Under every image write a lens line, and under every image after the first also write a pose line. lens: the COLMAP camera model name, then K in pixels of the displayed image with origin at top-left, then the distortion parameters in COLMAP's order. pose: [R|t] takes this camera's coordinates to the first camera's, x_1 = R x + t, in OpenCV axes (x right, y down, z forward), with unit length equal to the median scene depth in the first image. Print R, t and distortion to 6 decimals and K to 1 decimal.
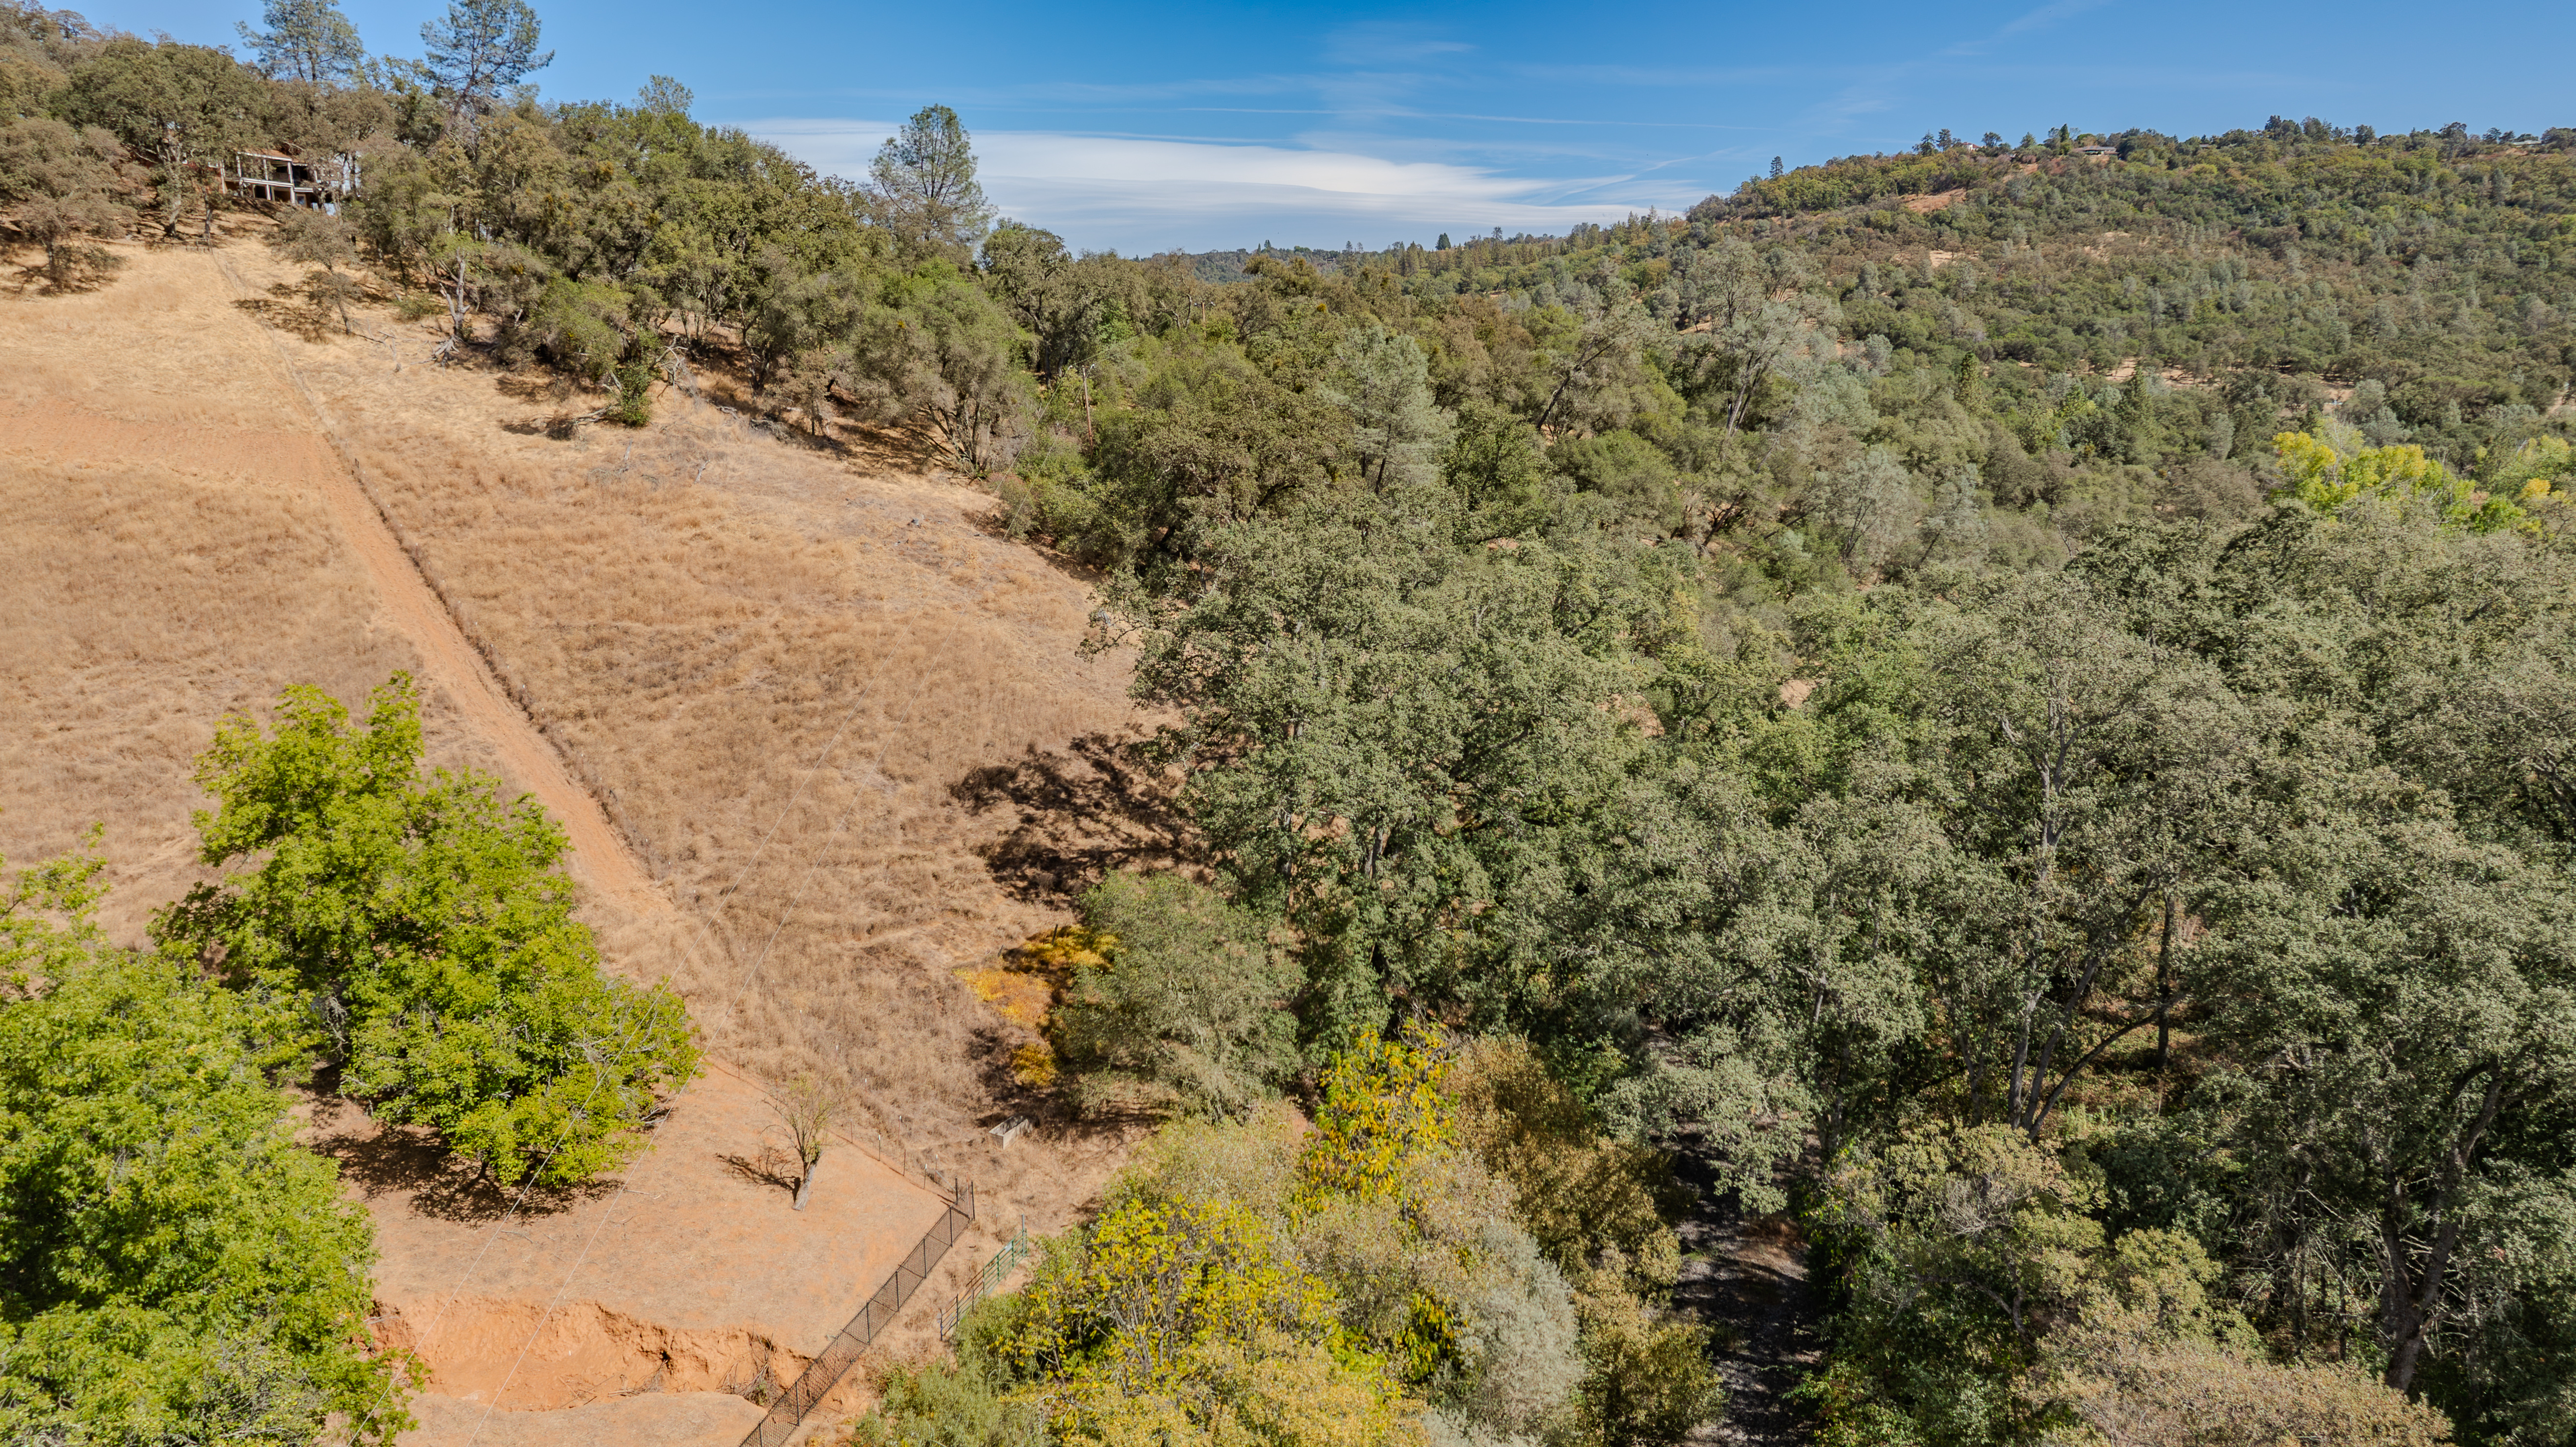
lens RADIAL K [[1817.9, 0, 1295.3], [0, 1817.9, 722.7], [0, 0, 1]] dist [-0.032188, 0.019925]
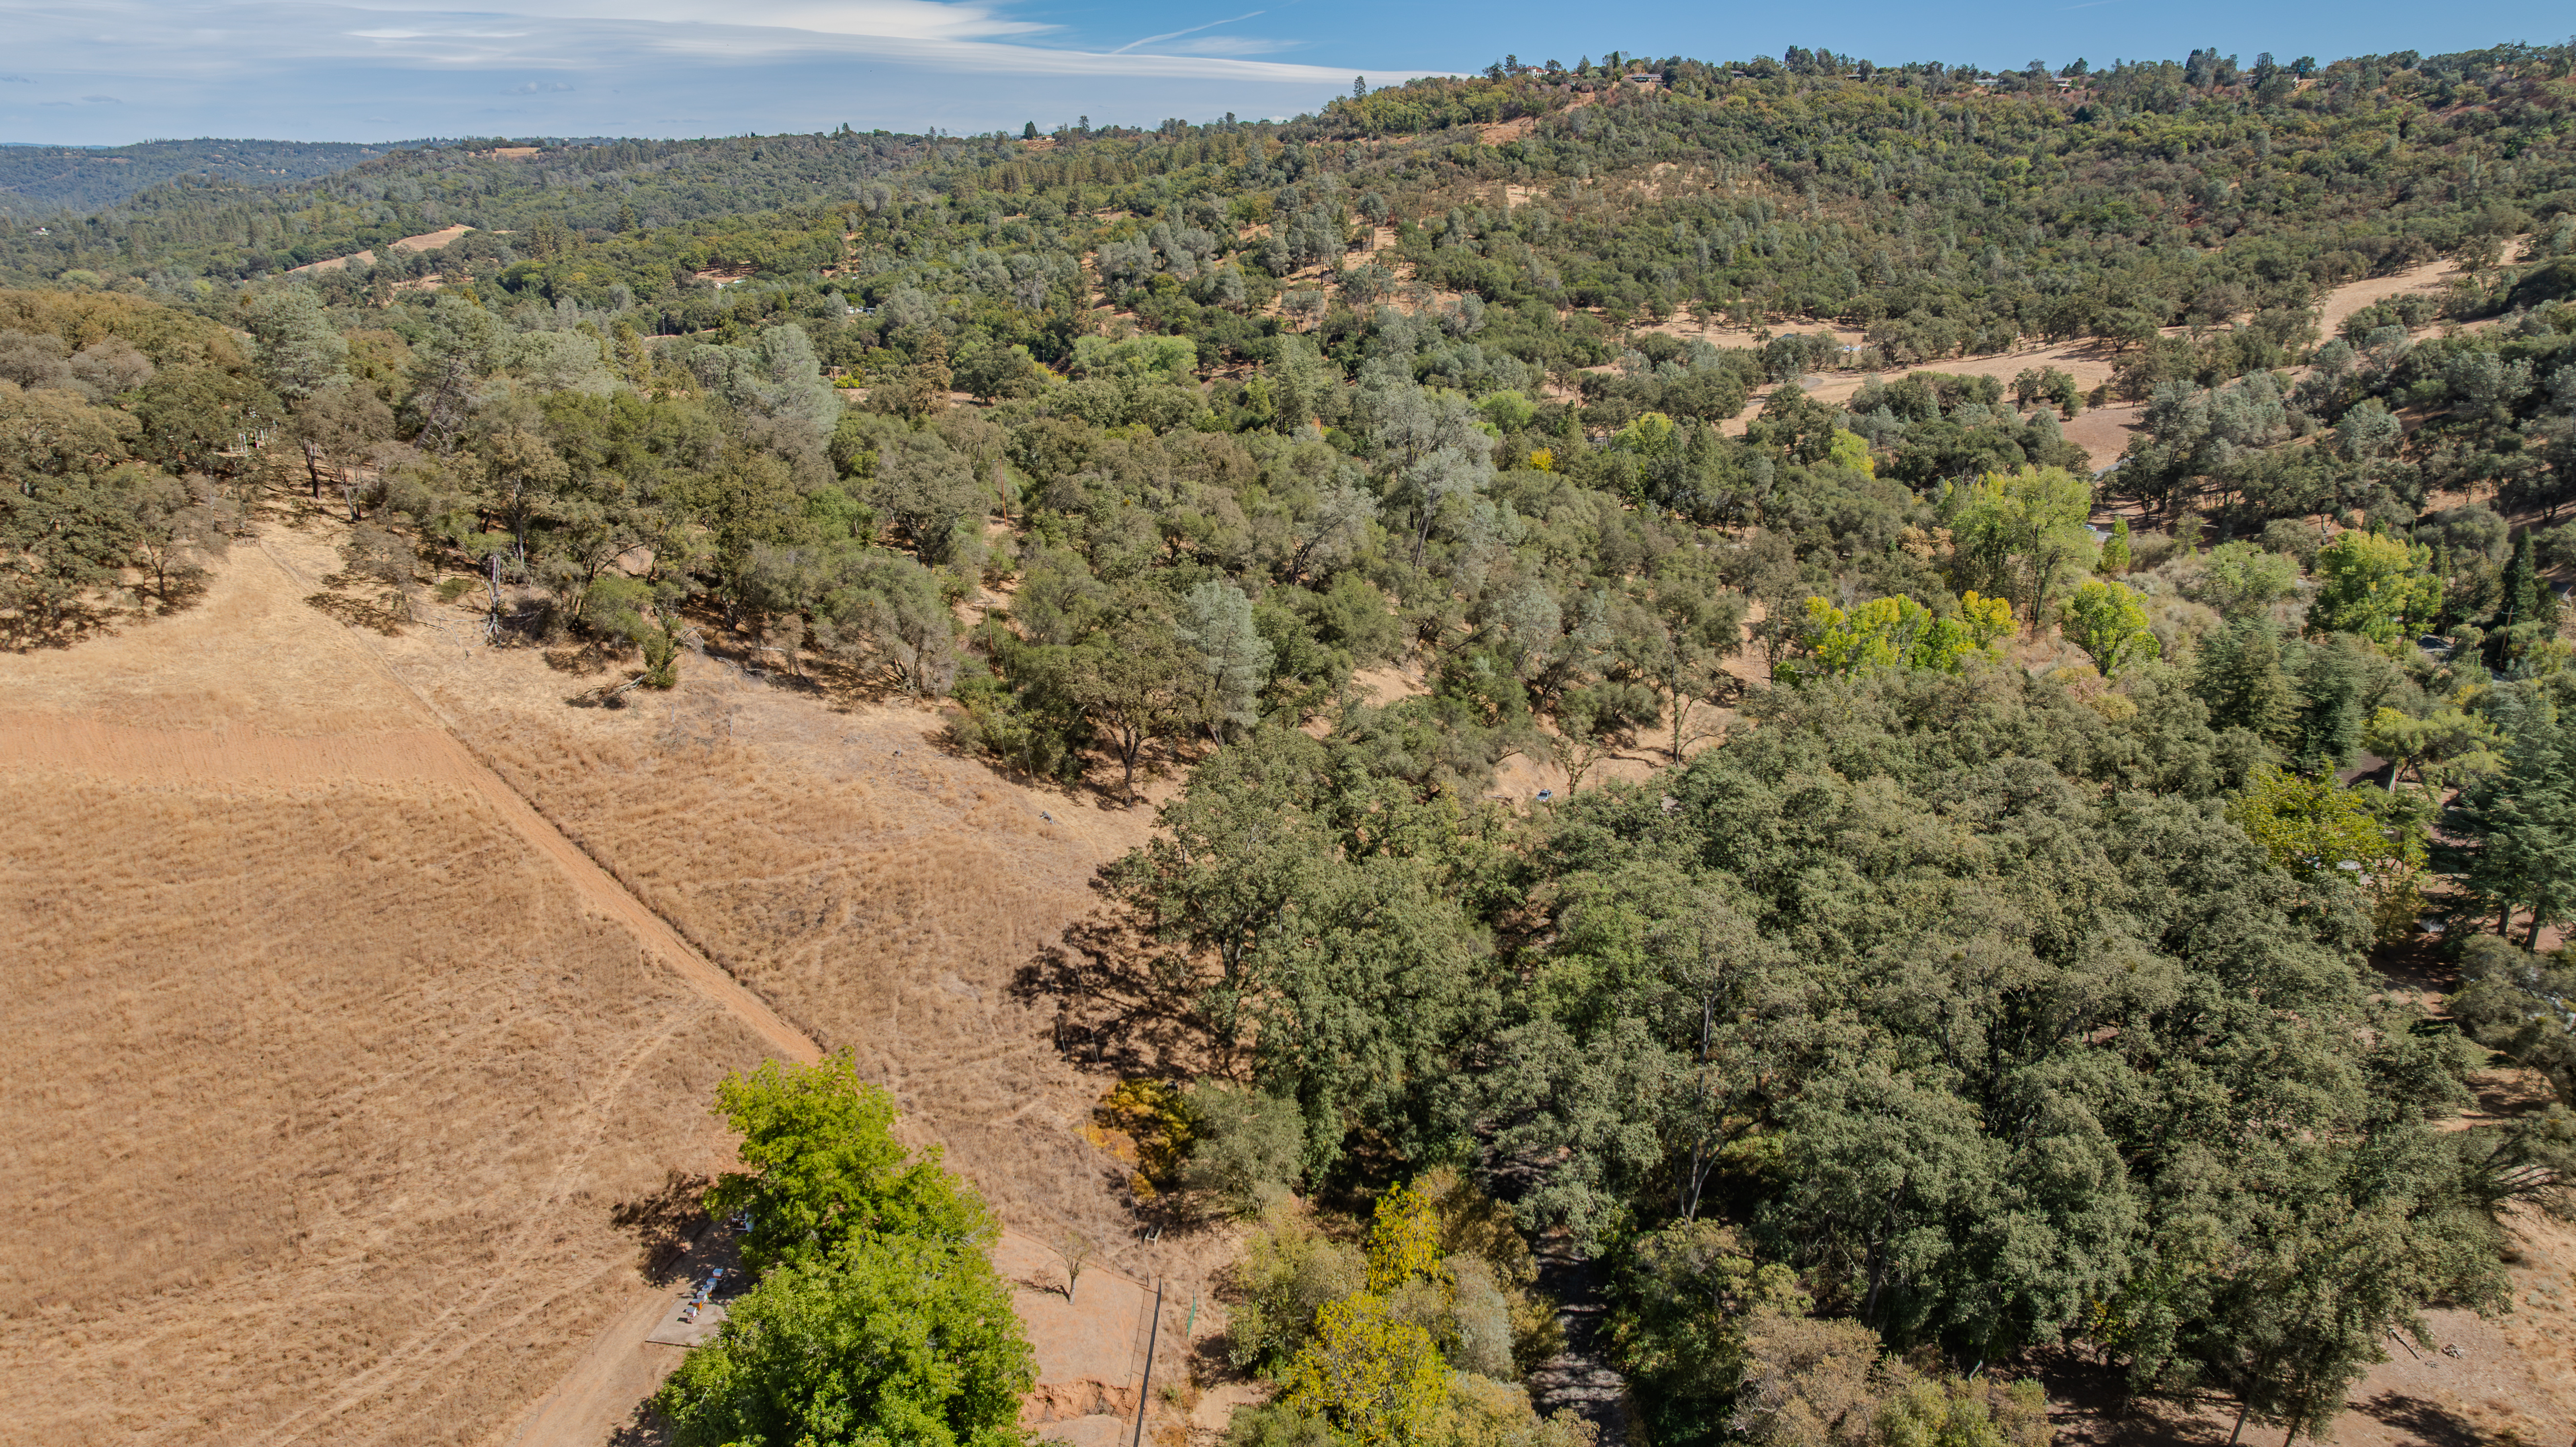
lens RADIAL K [[1817.9, 0, 1295.3], [0, 1817.9, 722.7], [0, 0, 1]] dist [-0.032188, 0.019925]
pose [[0.974006, -0.066000, 0.216692, -0.204809], [0.049325, 0.995453, 0.081486, -0.221439], [-0.221085, -0.068680, 0.972833, -0.381477]]
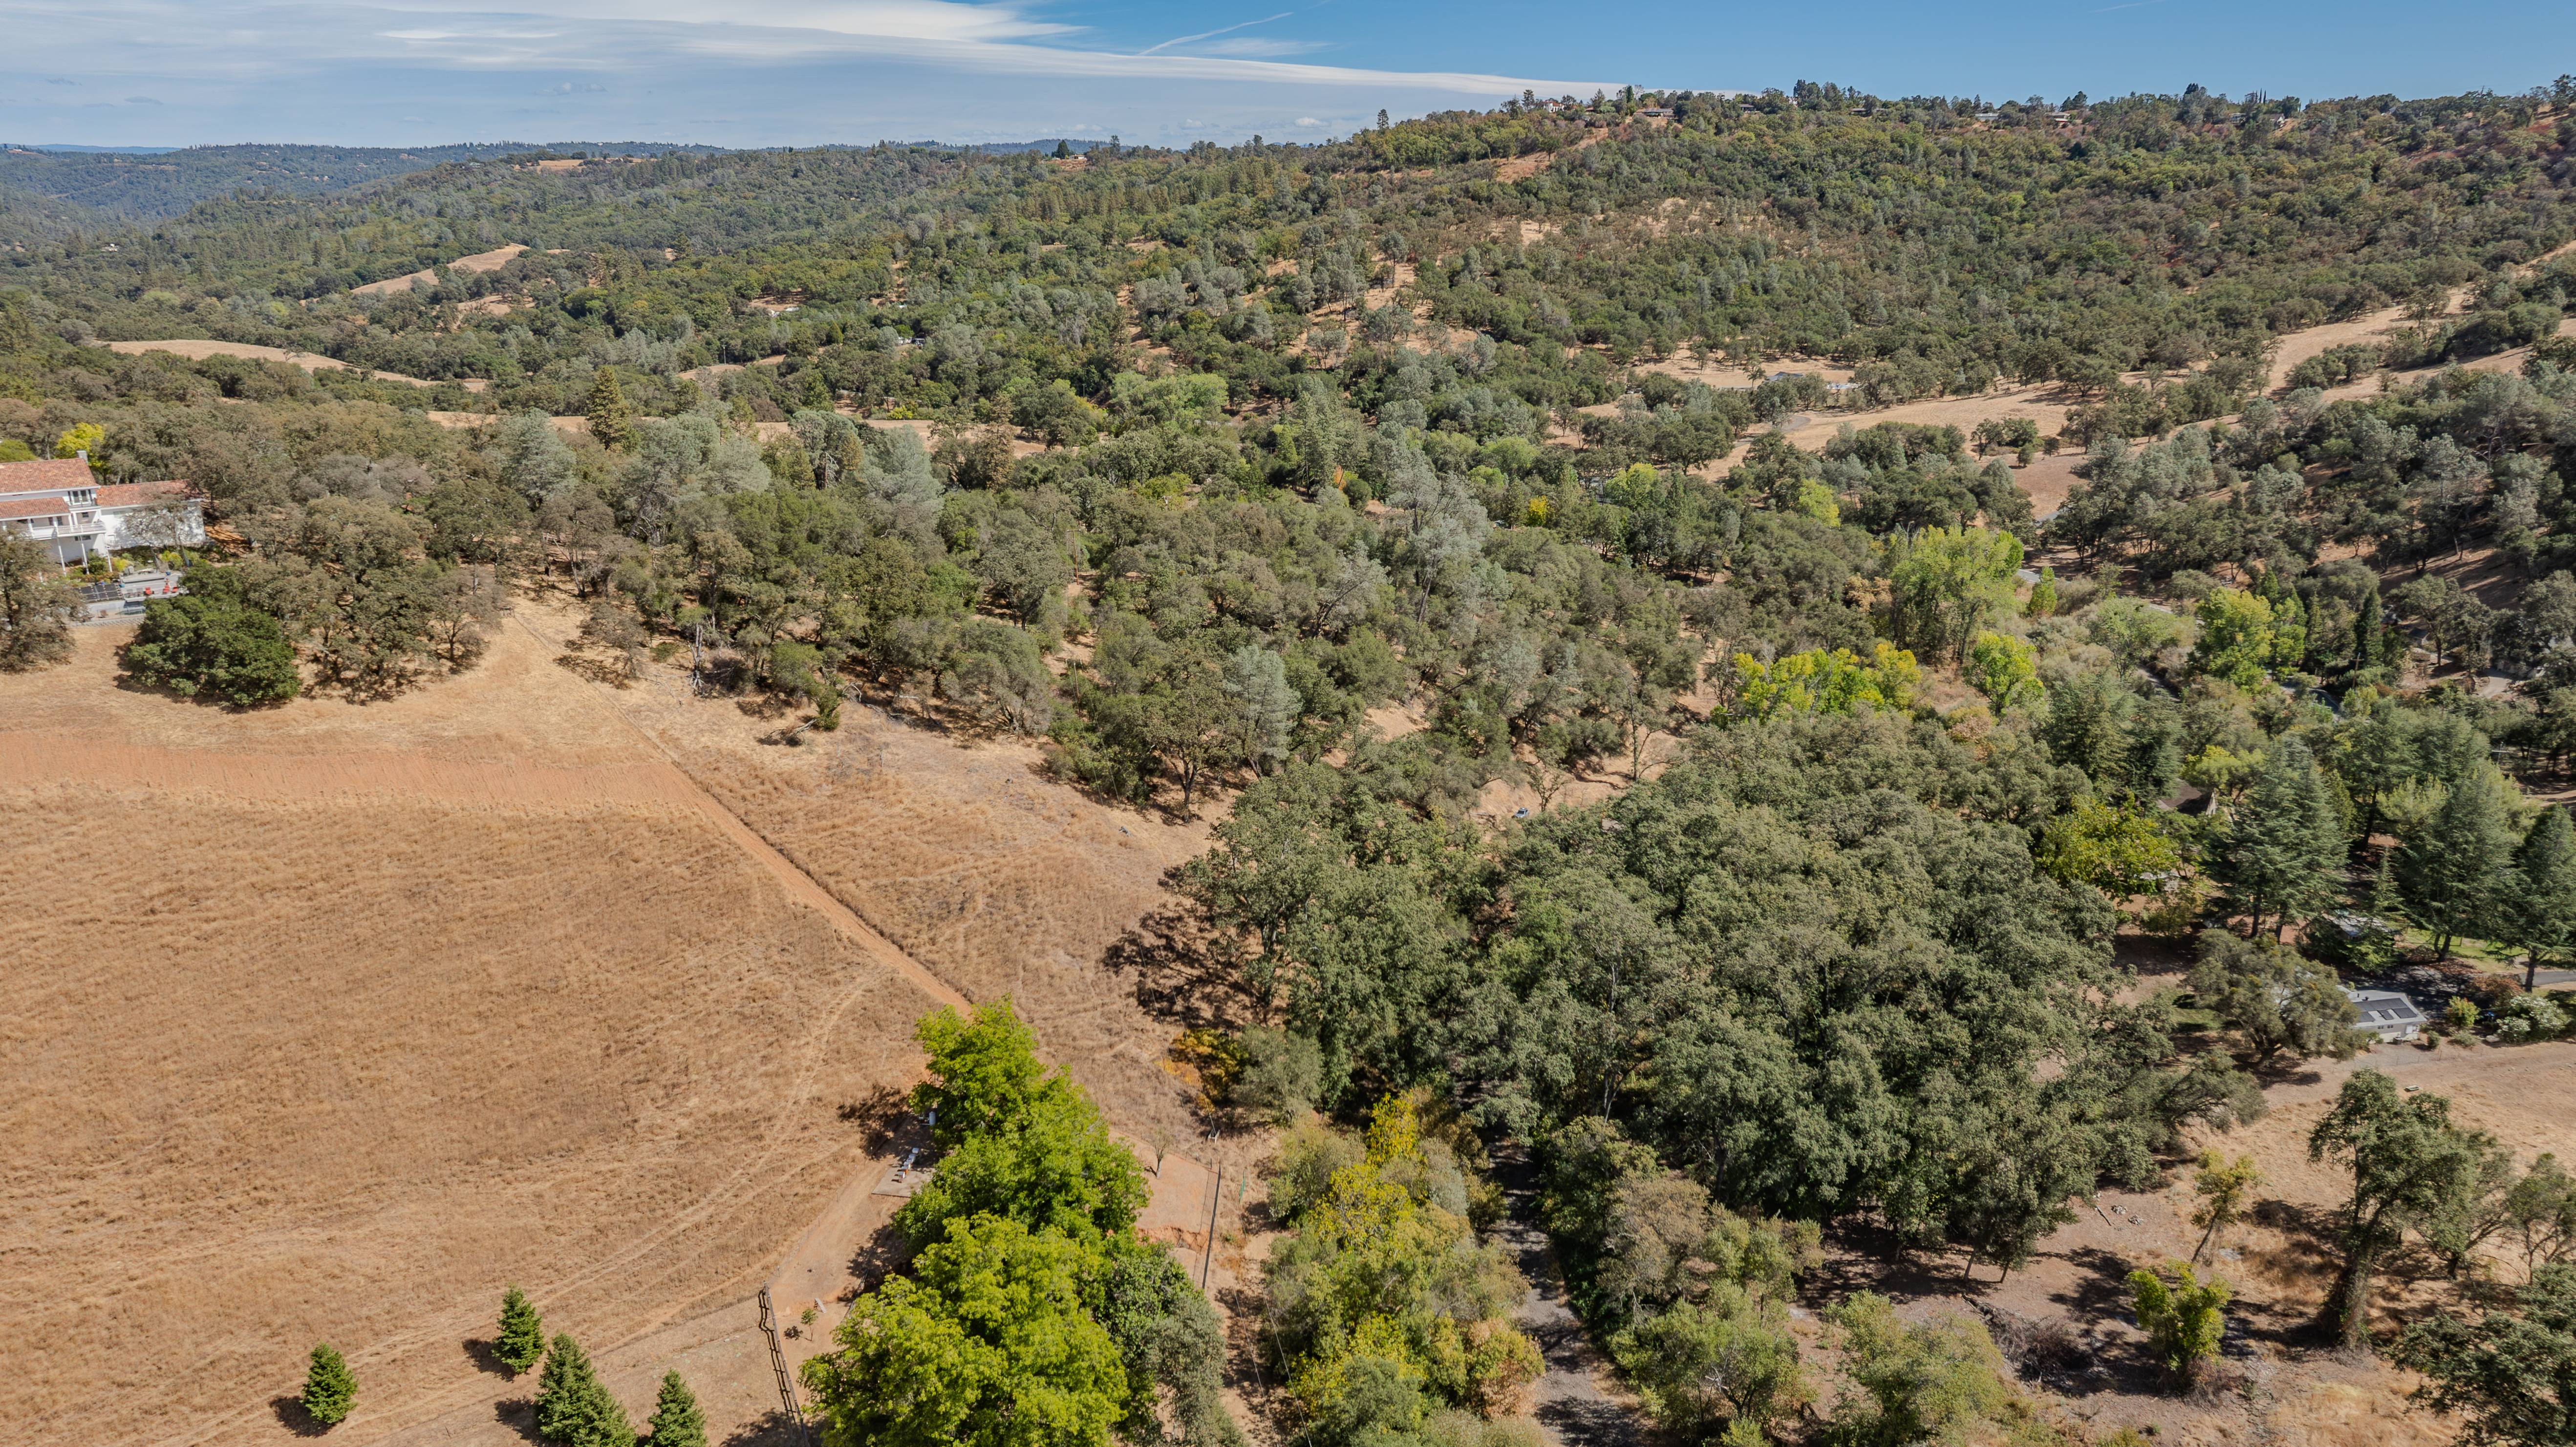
lens RADIAL K [[1817.9, 0, 1295.3], [0, 1817.9, 722.7], [0, 0, 1]] dist [-0.032188, 0.019925]
pose [[0.976955, -0.060534, 0.204682, -0.284868], [0.044857, 0.995754, 0.080387, -0.284916], [-0.208679, -0.069353, 0.975522, -0.746726]]
